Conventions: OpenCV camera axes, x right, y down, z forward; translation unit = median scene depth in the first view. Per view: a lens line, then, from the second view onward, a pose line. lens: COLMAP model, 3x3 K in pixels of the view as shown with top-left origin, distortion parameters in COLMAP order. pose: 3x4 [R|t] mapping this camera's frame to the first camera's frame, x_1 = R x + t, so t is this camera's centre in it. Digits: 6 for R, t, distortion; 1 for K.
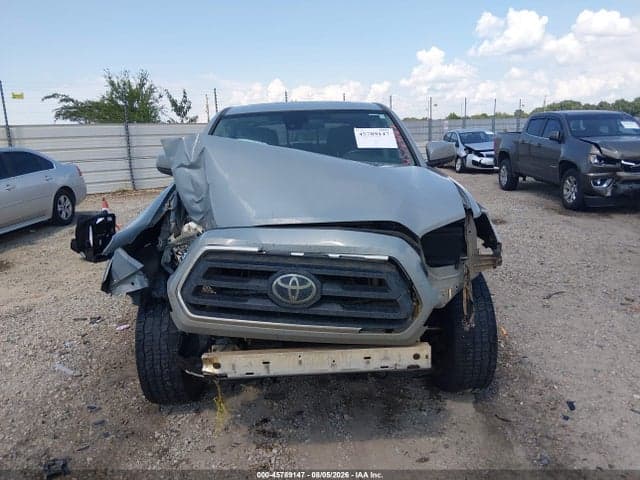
lens RADIAL K [[485.2, 0, 320.0], [0, 485.2, 240.0], [0, 0, 1]] dist [0.065037, -0.136901]
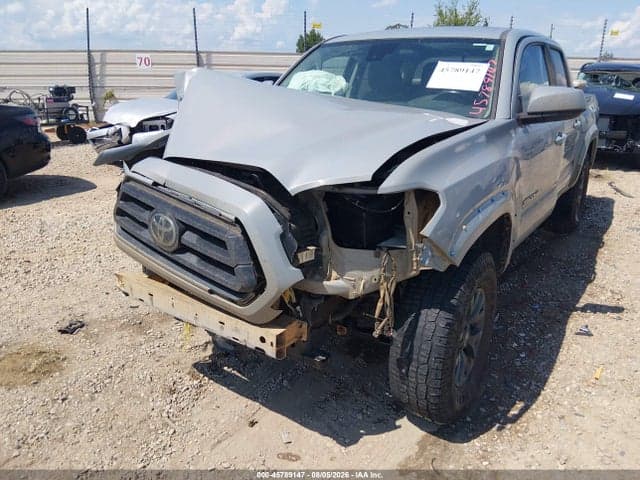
lens RADIAL K [[485.2, 0, 320.0], [0, 485.2, 240.0], [0, 0, 1]] dist [0.065037, -0.136901]
pose [[0.800379, 0.230691, -0.553332, 0.587839], [-0.159068, 0.971634, 0.174999, -0.078645], [0.578006, -0.052048, 0.814371, 0.312319]]
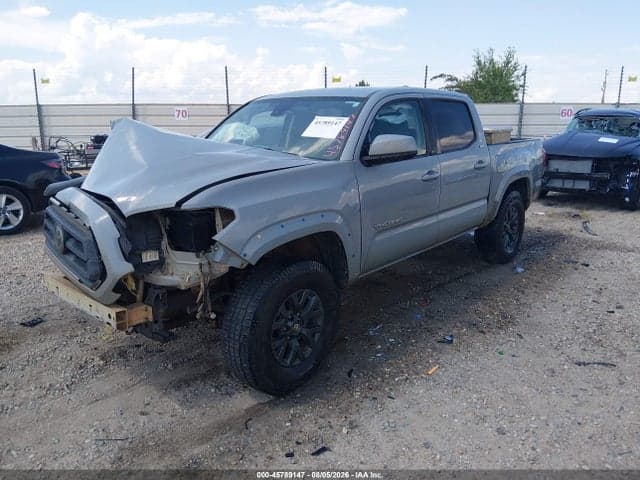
lens RADIAL K [[478.8, 0, 320.0], [0, 478.8, 240.0], [0, 0, 1]] dist [0.081032, -0.133975]
pose [[0.731871, 0.192511, -0.653686, 1.069510], [-0.163128, 0.980869, 0.106229, -0.120870], [0.661630, 0.028889, 0.749273, 0.380007]]
